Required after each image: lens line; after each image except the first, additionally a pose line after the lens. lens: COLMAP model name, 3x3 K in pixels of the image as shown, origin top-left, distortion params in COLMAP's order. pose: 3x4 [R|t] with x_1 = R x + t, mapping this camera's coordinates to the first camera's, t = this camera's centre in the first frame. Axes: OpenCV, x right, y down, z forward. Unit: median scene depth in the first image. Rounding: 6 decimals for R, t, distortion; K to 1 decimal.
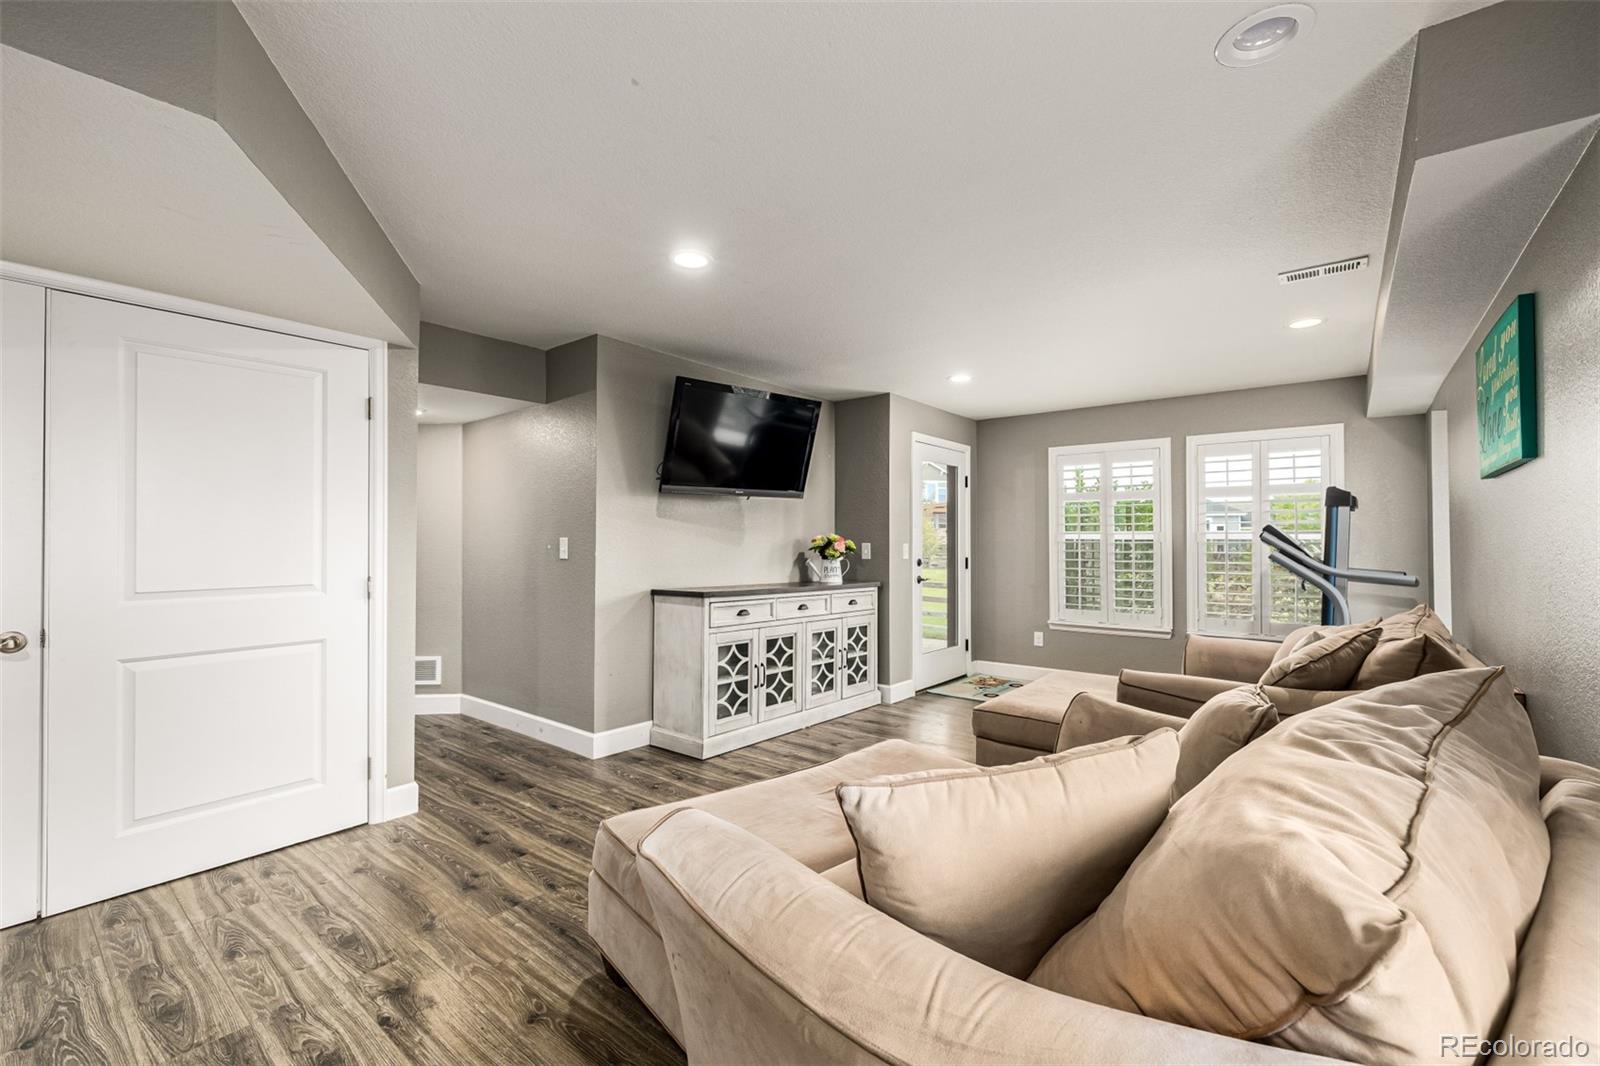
lens RADIAL K [[679.8, 0, 809.3], [0, 679.8, 536.0], [0, 0, 1]] dist [-0.001509, 0.000414]
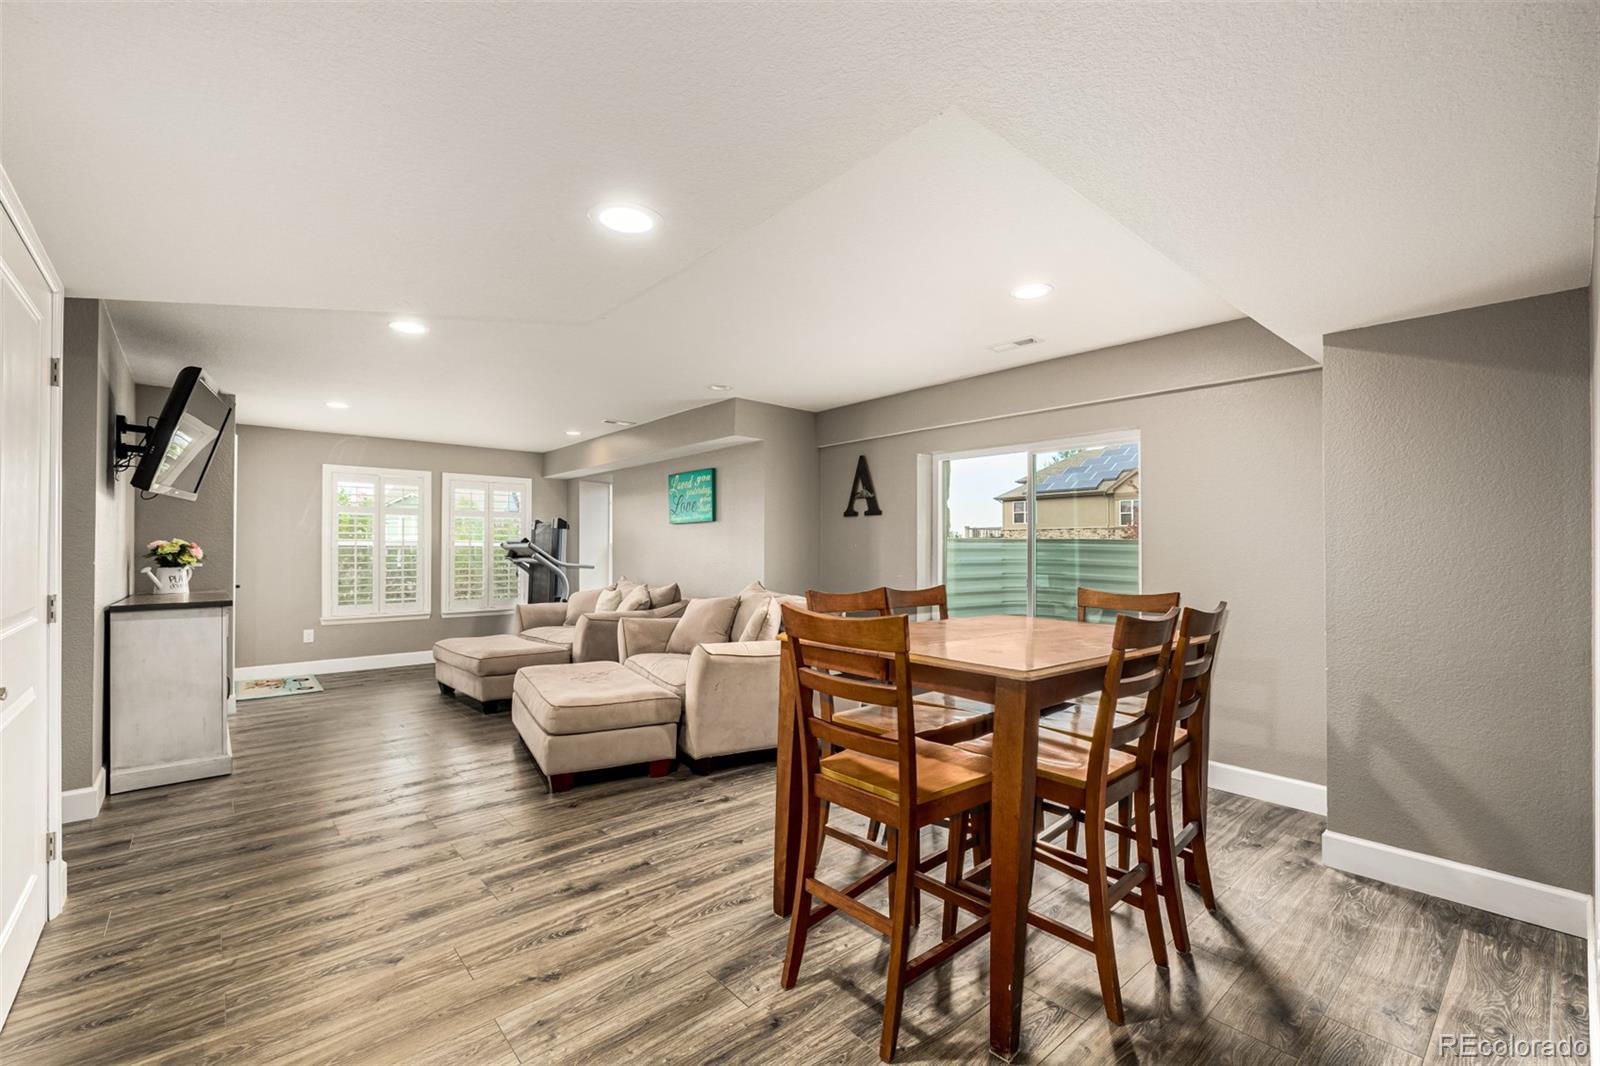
lens RADIAL K [[724.8, 0, 805.5], [0, 724.8, 540.3], [0, 0, 1]] dist [-0.000345, -0.000014]
pose [[0.158703, 0.008891, 0.987286, -0.965498], [-0.006450, 0.999947, -0.007968, 0.000715], [-0.987305, -0.005103, 0.158752, 0.029931]]
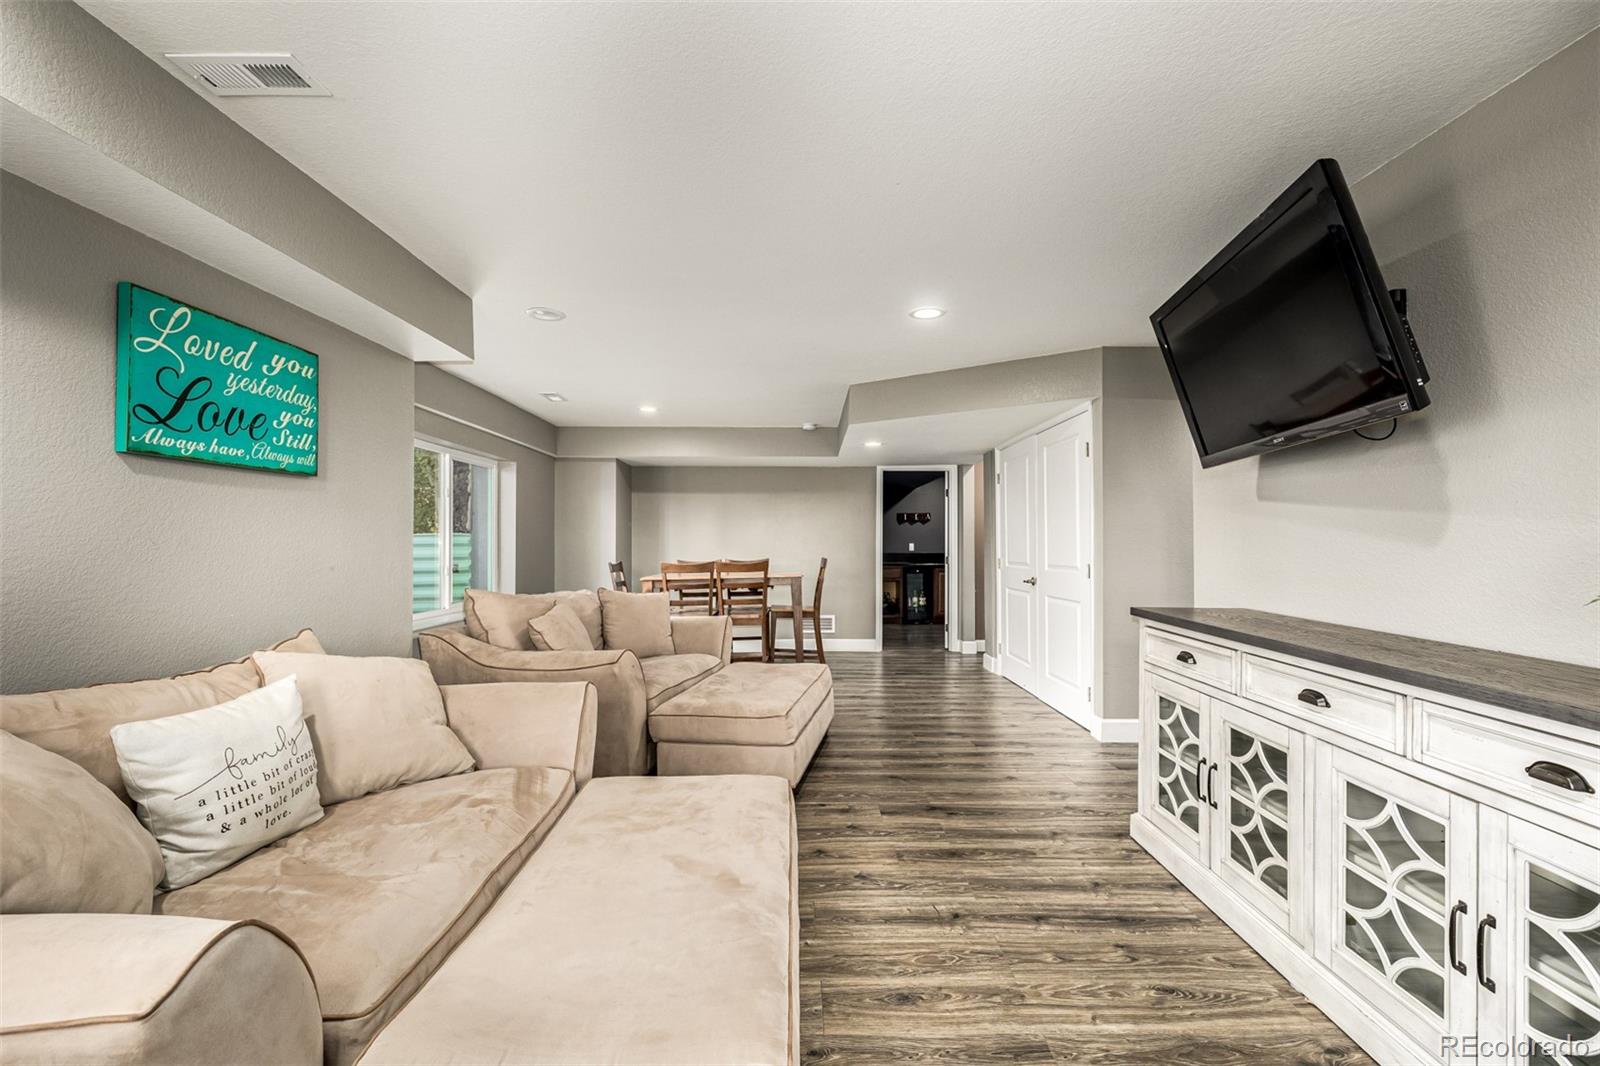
lens RADIAL K [[679.8, 0, 798.8], [0, 679.8, 540.7], [0, 0, 1]] dist [-0.001509, 0.000414]
pose [[-0.784577, -0.001964, -0.620028, 0.502778], [0.004762, 0.999946, -0.009193, 0.014599], [0.620013, -0.010166, -0.784526, 1.182125]]
